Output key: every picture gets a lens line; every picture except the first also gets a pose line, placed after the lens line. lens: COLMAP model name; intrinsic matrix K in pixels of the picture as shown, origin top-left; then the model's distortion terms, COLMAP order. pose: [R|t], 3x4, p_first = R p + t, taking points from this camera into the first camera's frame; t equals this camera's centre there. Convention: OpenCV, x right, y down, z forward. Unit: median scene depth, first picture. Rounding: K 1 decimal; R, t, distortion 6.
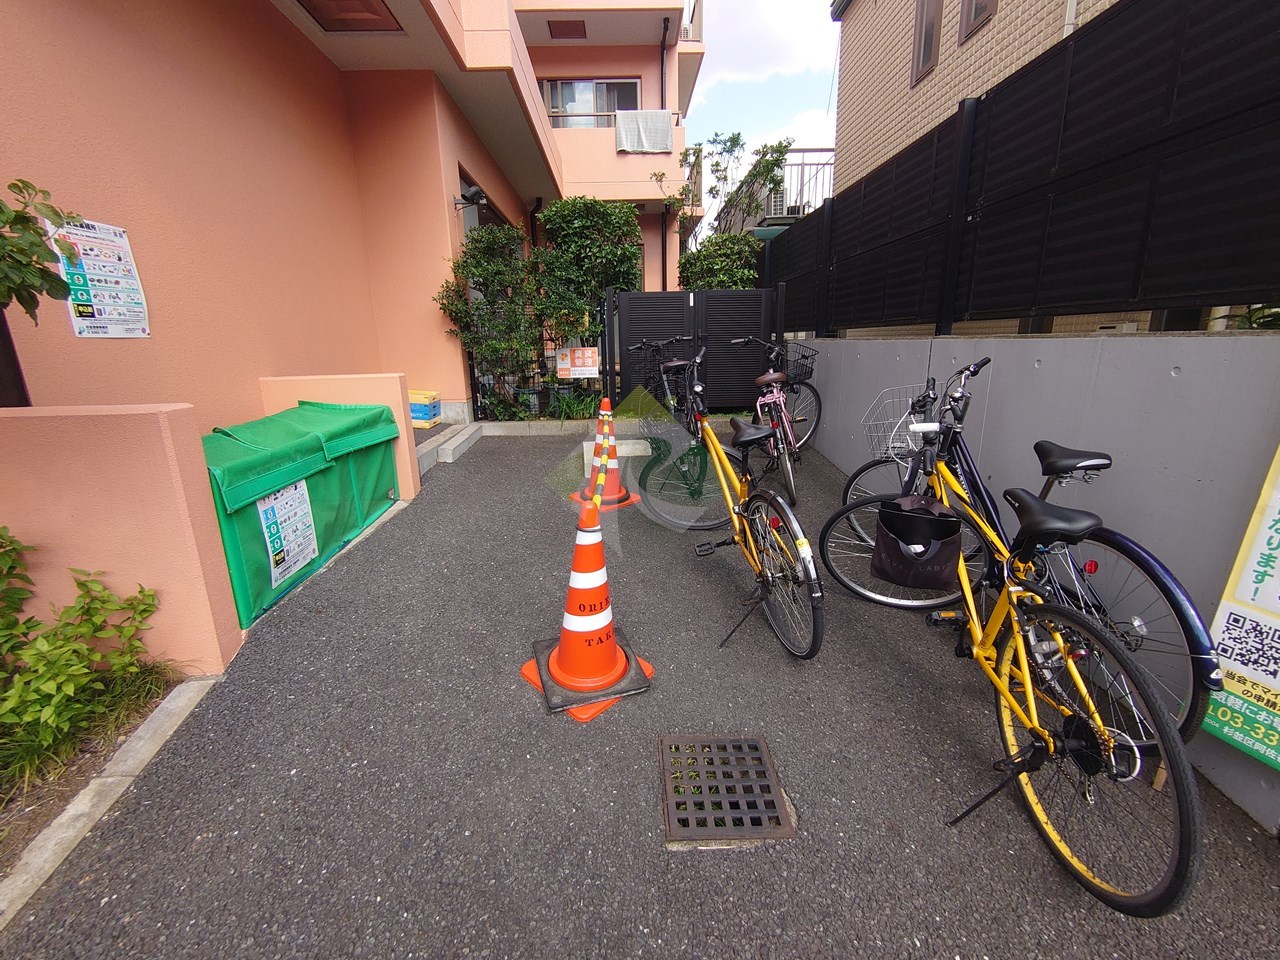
lens RADIAL K [[558.9, 0, 640.0], [0, 558.9, 480.0], [0, 0, 1]] dist [0.006413, -0.001017]
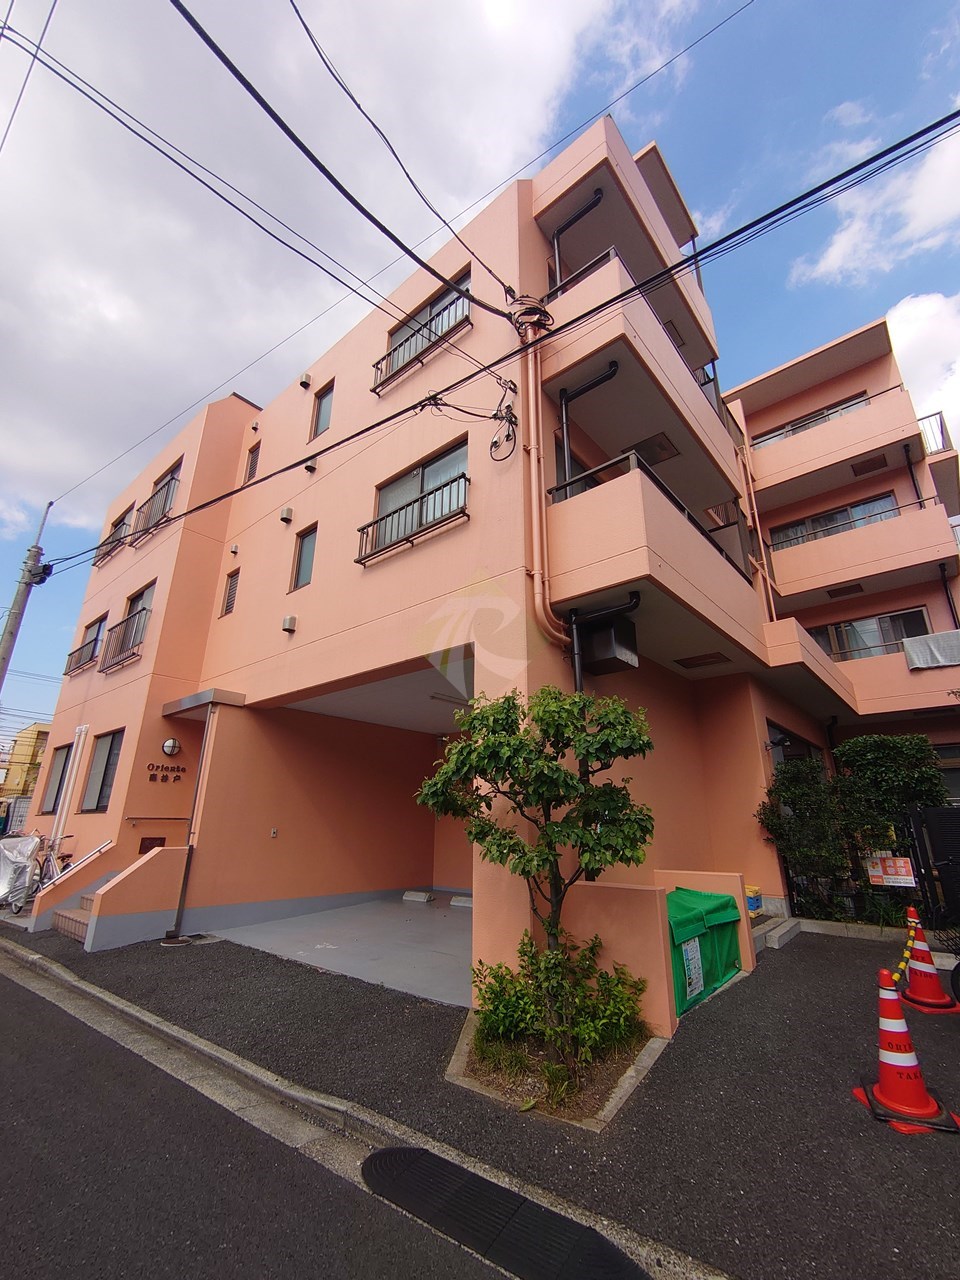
lens RADIAL K [[558.9, 0, 480.0], [0, 558.9, 640.0], [0, 0, 1]] dist [0.006413, -0.001017]
pose [[0.738547, -0.193067, -0.645967, 0.114327], [-0.180834, 0.866287, -0.465667, 0.071345], [0.649497, 0.460730, 0.604881, -0.498991]]
